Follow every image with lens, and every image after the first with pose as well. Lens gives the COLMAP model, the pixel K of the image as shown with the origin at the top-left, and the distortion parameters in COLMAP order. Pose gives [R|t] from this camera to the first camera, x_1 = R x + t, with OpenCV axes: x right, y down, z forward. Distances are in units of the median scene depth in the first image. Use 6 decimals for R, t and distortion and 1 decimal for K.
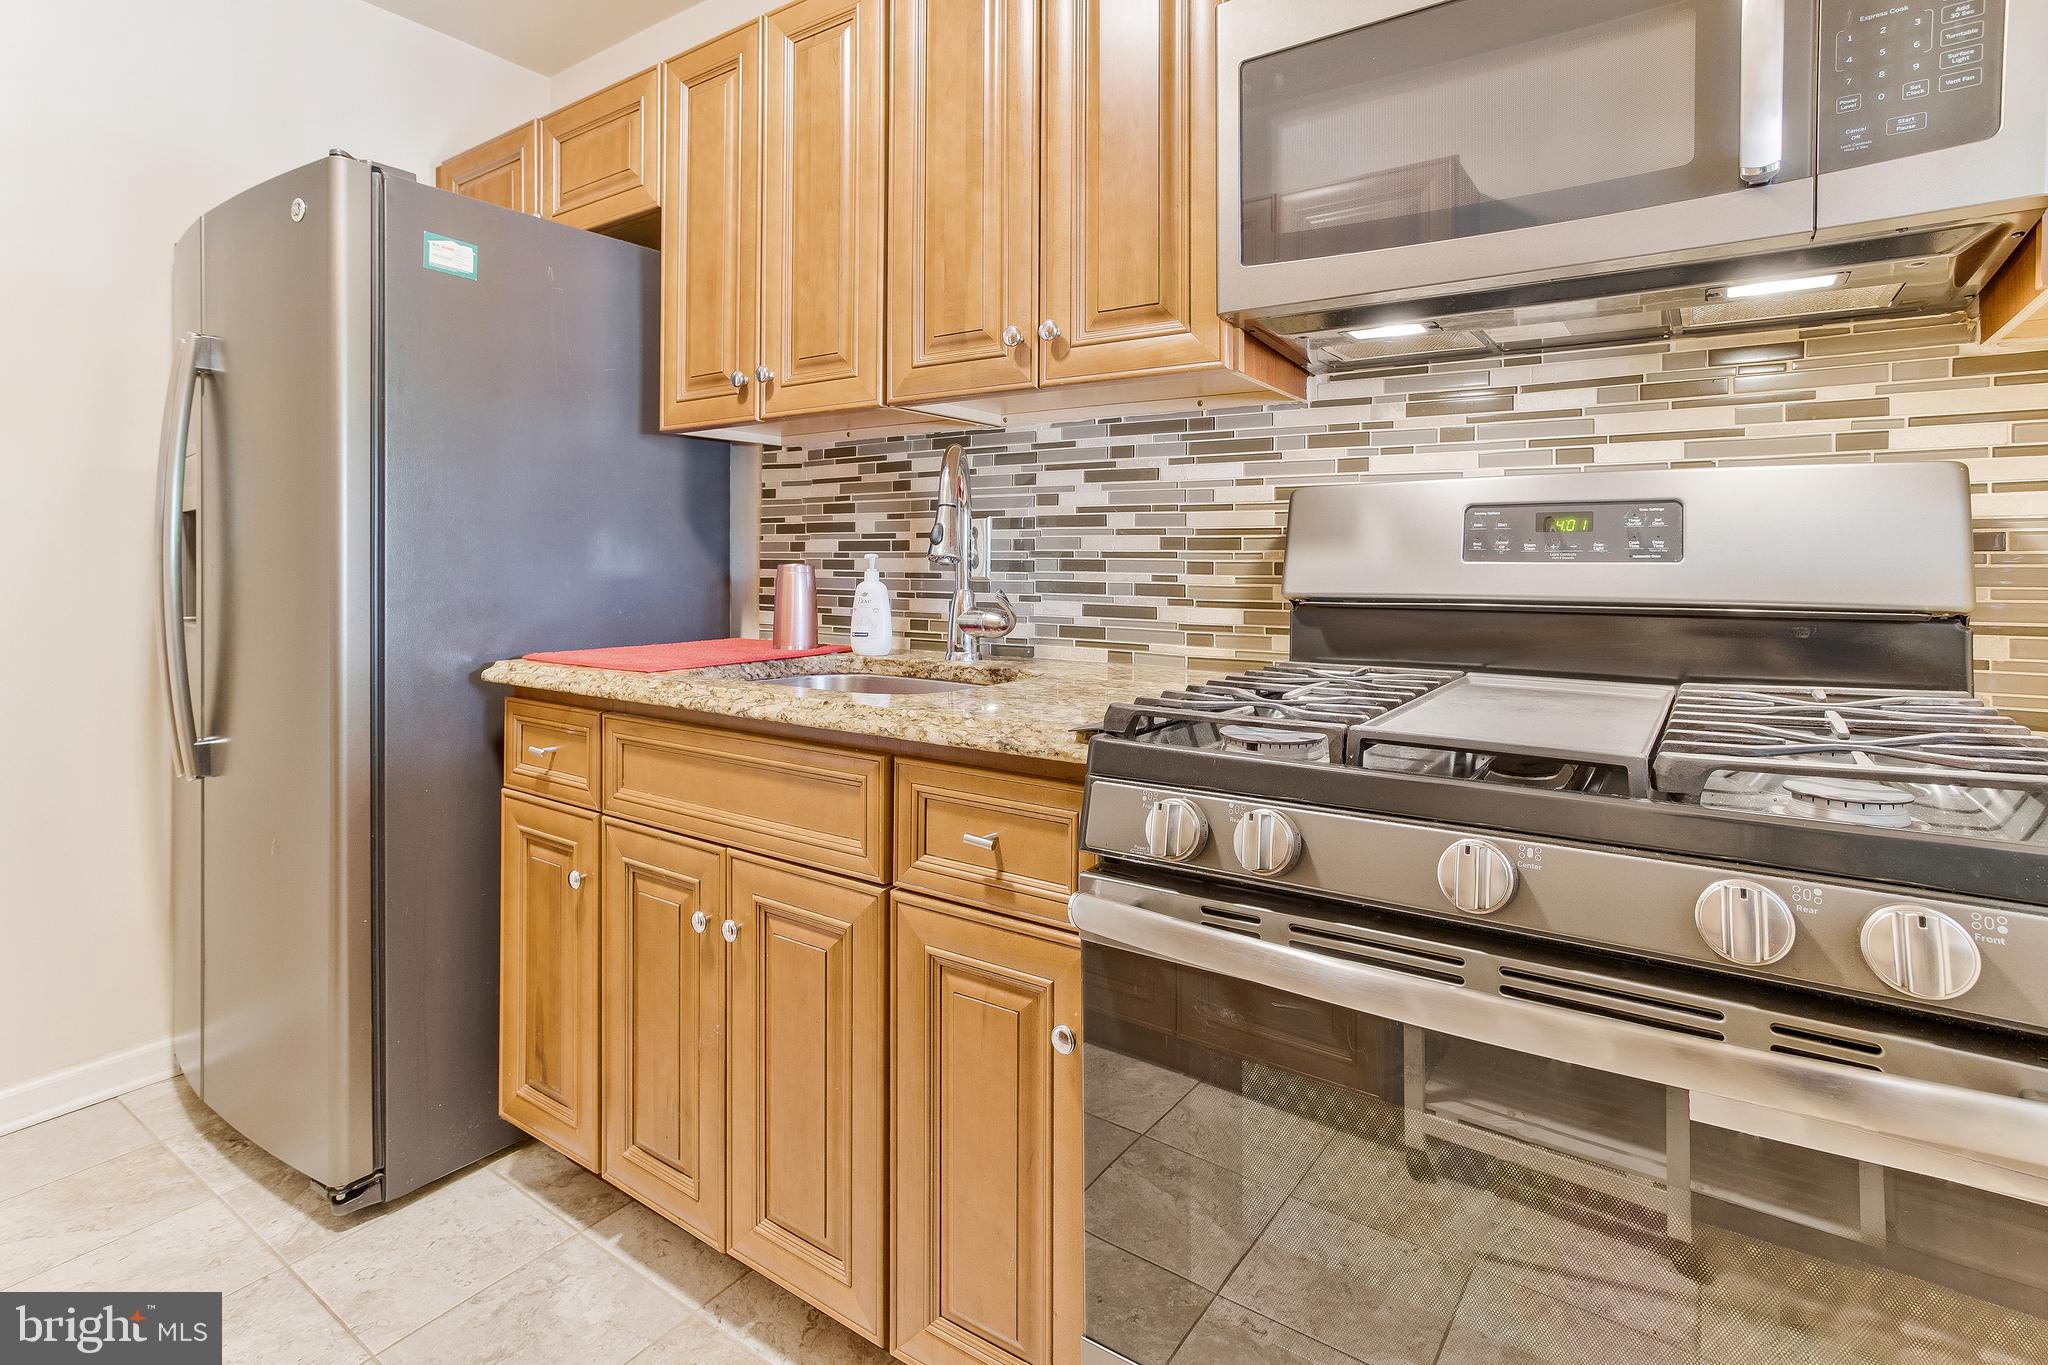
lens RADIAL K [[982.5, 0, 966.1], [0, 982.5, 548.1], [0, 0, 1]] dist [-0.027553, 0.016160]
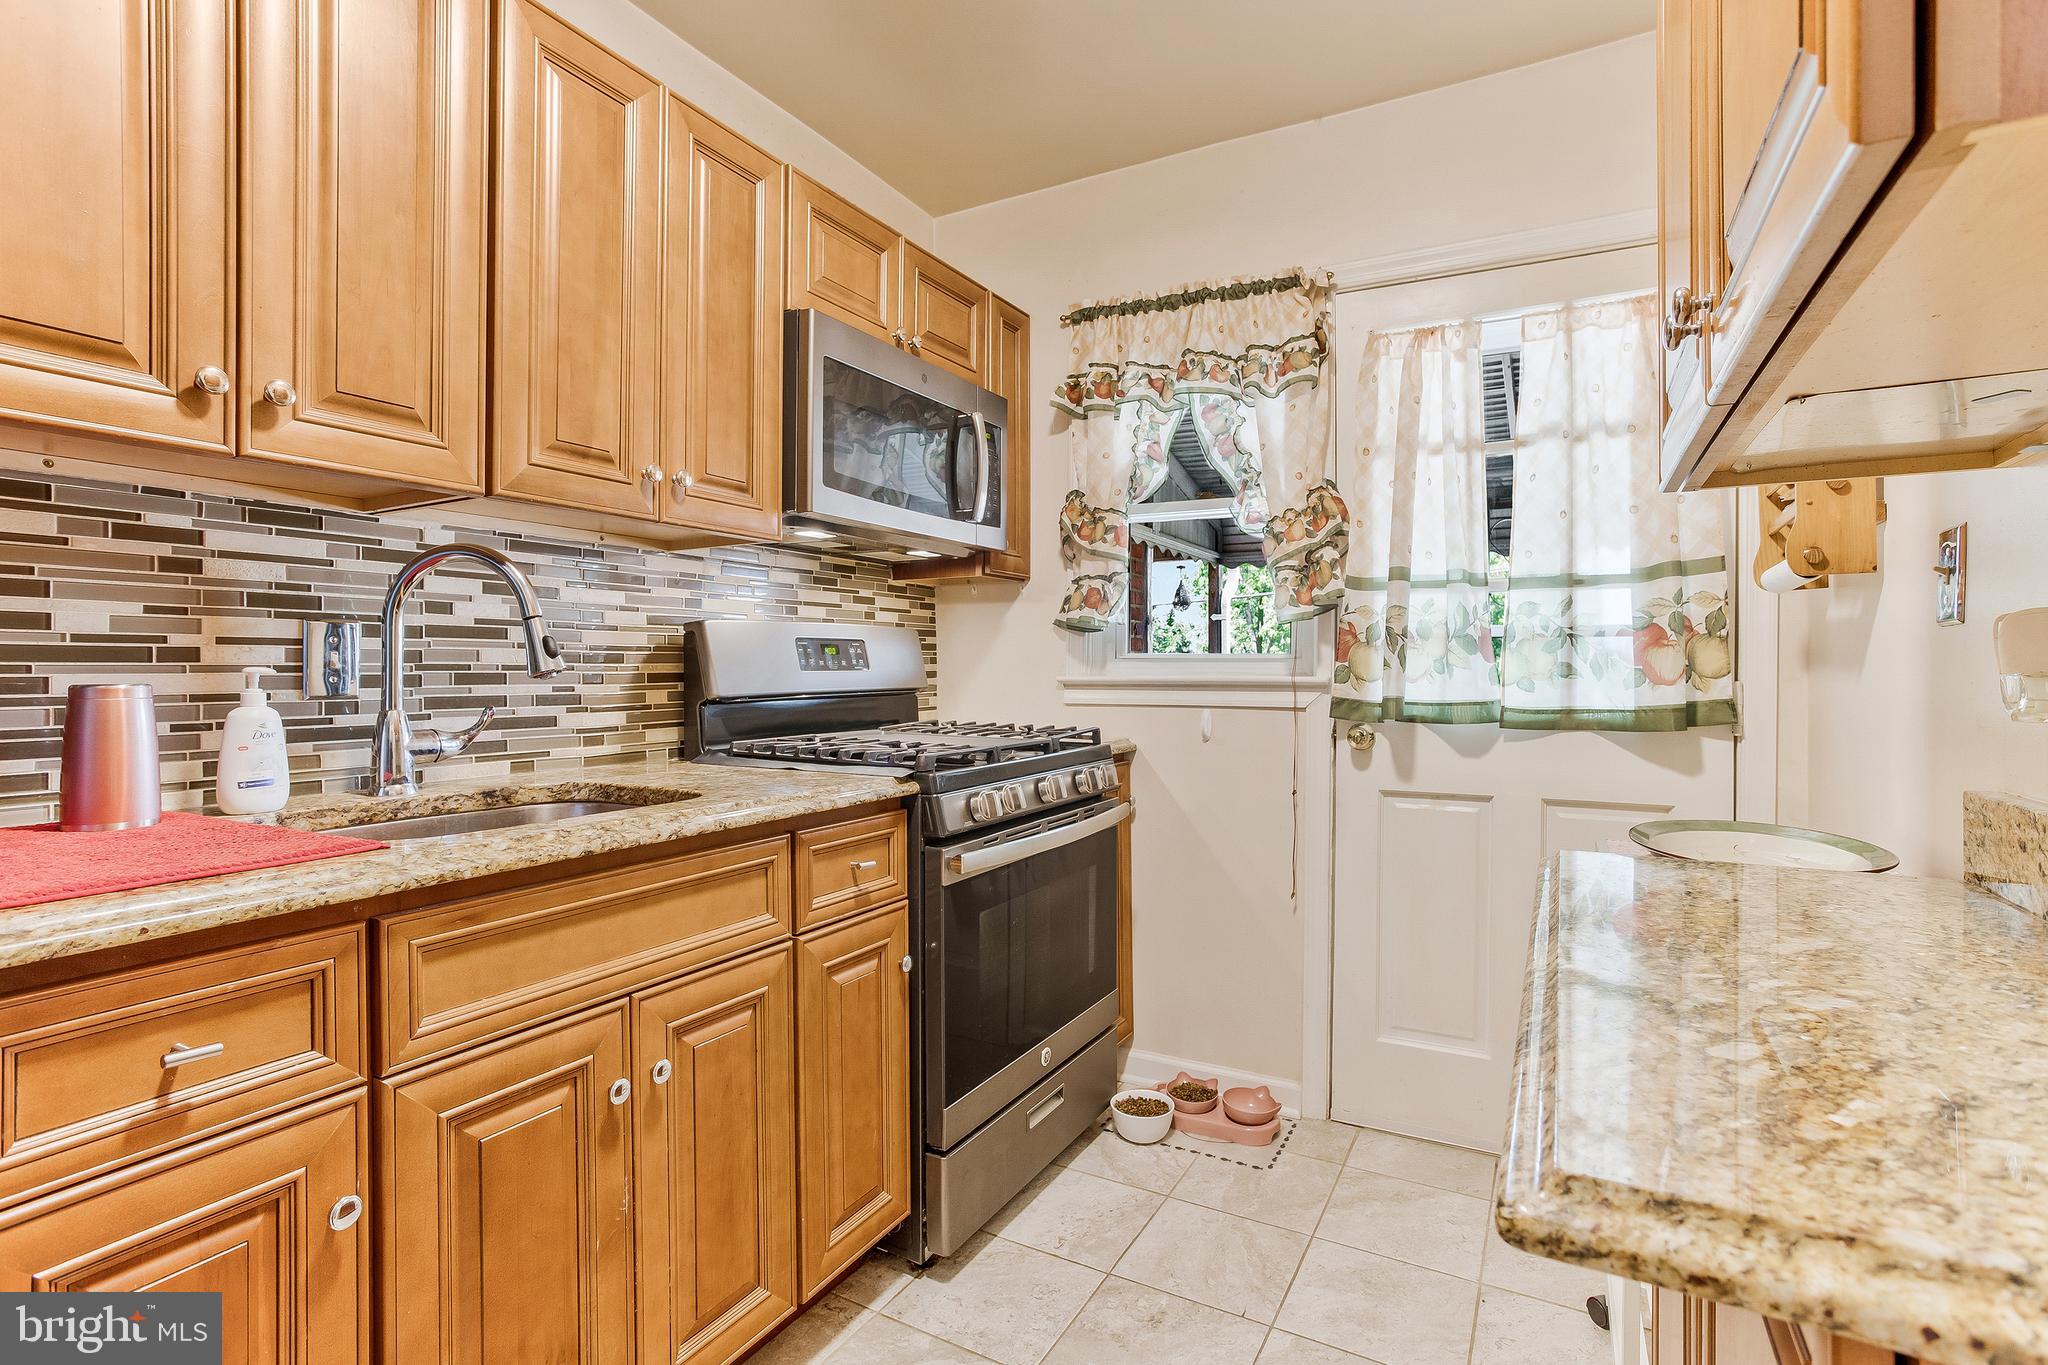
lens RADIAL K [[982.5, 0, 1023.5], [0, 982.5, 667.5], [0, 0, 1]] dist [-0.027553, 0.016160]
pose [[-0.088308, -0.000014, 0.996093, -0.909365], [-0.003883, 0.999992, -0.000330, 0.004969], [-0.996086, -0.003897, -0.088307, 0.566450]]
